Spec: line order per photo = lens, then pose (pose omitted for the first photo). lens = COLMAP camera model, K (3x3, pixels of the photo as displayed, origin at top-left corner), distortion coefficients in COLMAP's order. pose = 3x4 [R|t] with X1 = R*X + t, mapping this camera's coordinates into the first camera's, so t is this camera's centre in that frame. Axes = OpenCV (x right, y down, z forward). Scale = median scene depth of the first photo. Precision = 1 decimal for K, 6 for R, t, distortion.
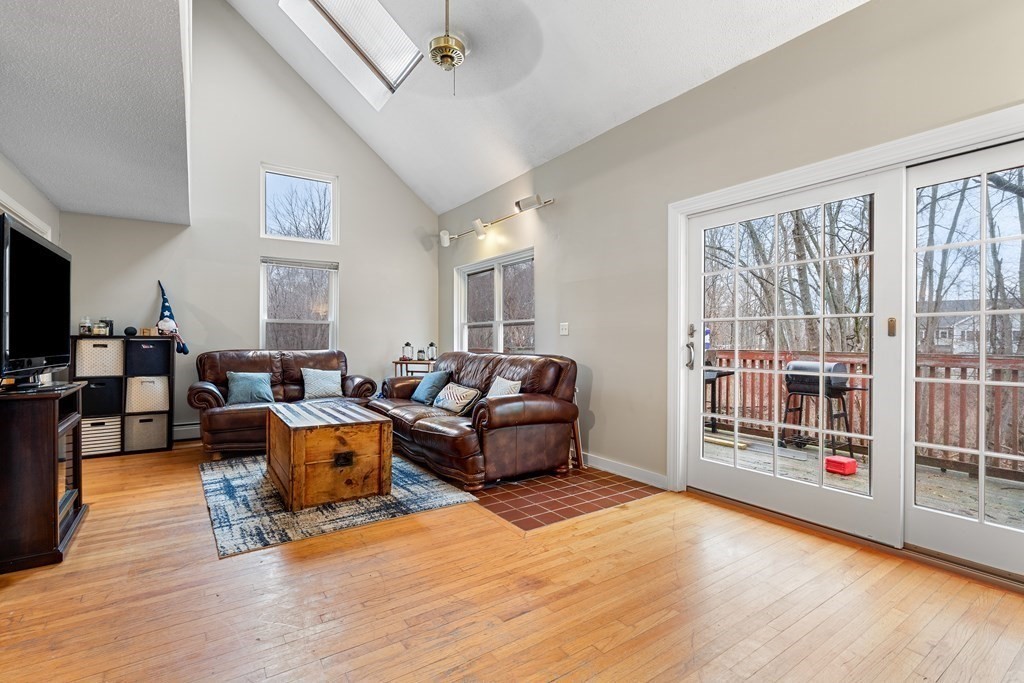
lens RADIAL K [[472.1, 0, 508.6], [0, 472.1, 342.4], [0, 0, 1]] dist [-0.004209, 0.000910]
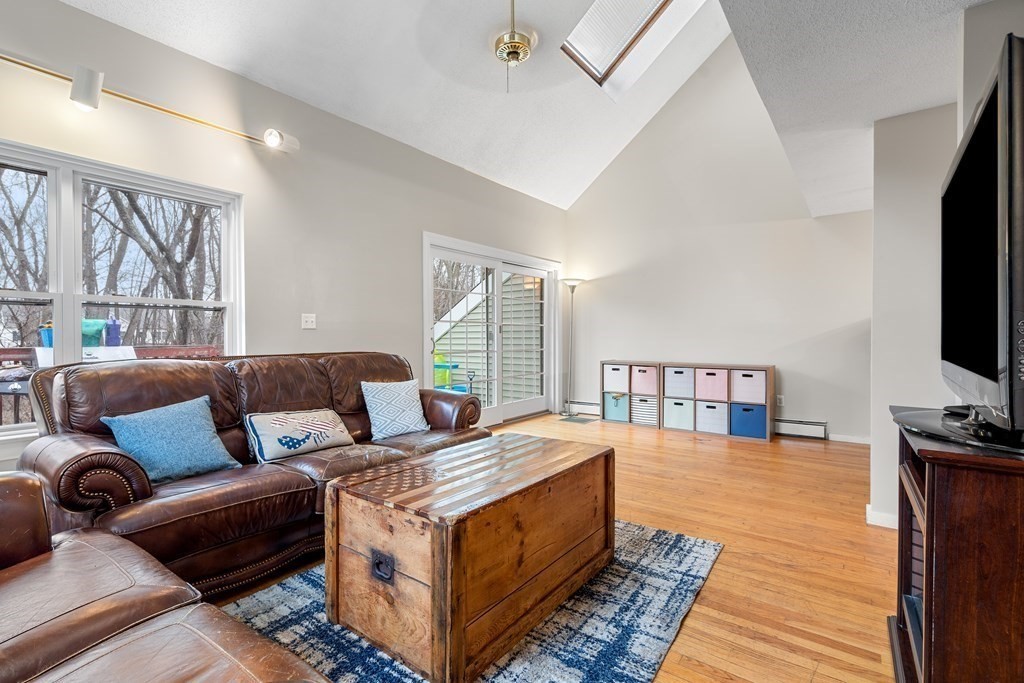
lens RADIAL K [[472.1, 0, 508.1], [0, 472.1, 339.1], [0, 0, 1]] dist [-0.004209, 0.000910]
pose [[-0.335525, -0.008699, 0.941991, -1.164725], [0.005214, 0.999925, 0.011092, -0.007723], [-0.942017, 0.008633, -0.335455, 1.461816]]
